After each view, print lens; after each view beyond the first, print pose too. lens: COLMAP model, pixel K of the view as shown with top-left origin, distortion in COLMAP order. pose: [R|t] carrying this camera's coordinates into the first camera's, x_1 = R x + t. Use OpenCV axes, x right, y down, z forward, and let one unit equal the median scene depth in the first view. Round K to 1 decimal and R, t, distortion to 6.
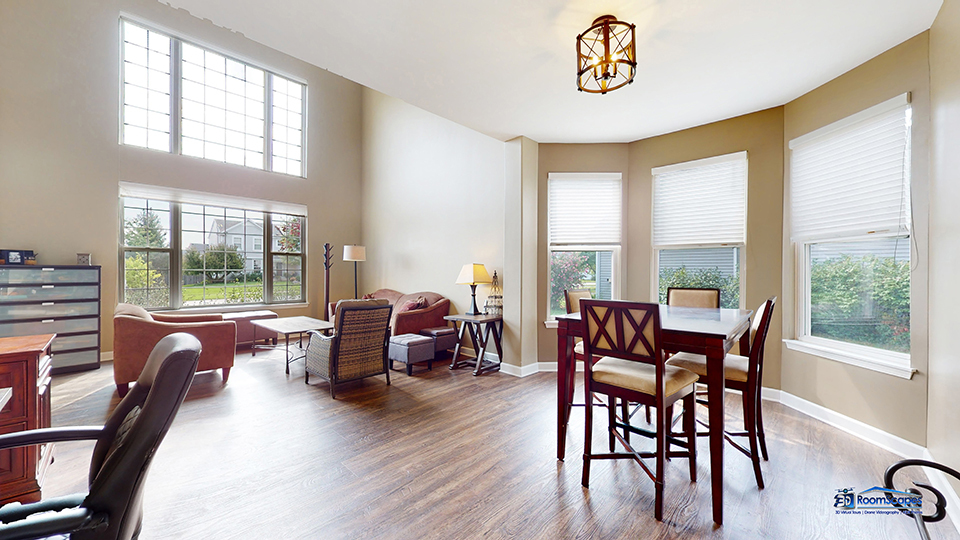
lens RADIAL K [[354.3, 0, 483.4], [0, 354.3, 269.8], [0, 0, 1]] dist [-0.001184, -0.000143]
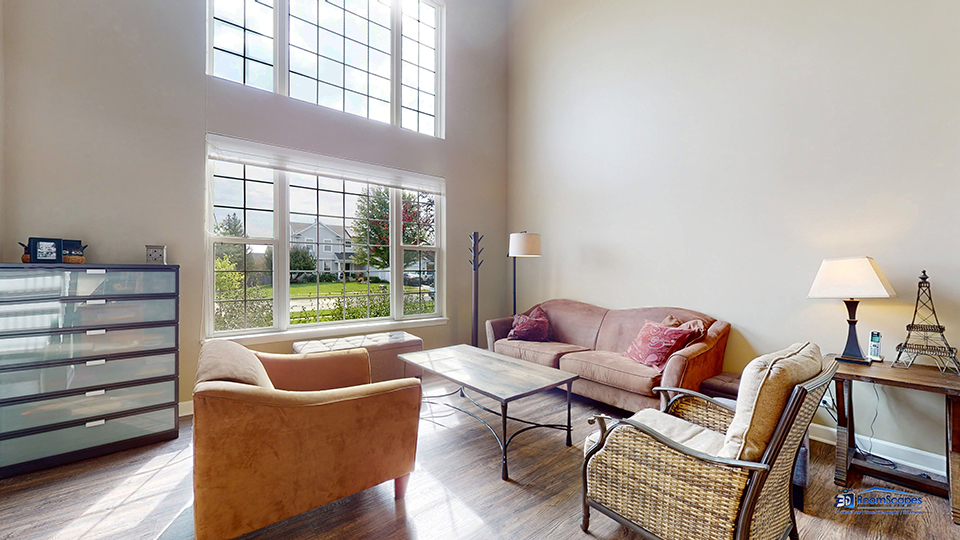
lens RADIAL K [[354.3, 0, 483.4], [0, 354.3, 269.8], [0, 0, 1]] dist [-0.001184, -0.000143]
pose [[0.990307, -0.003740, -0.138847, -0.451343], [0.003695, 0.999993, -0.000581, -0.000899], [0.138848, 0.000062, 0.990314, 0.441213]]
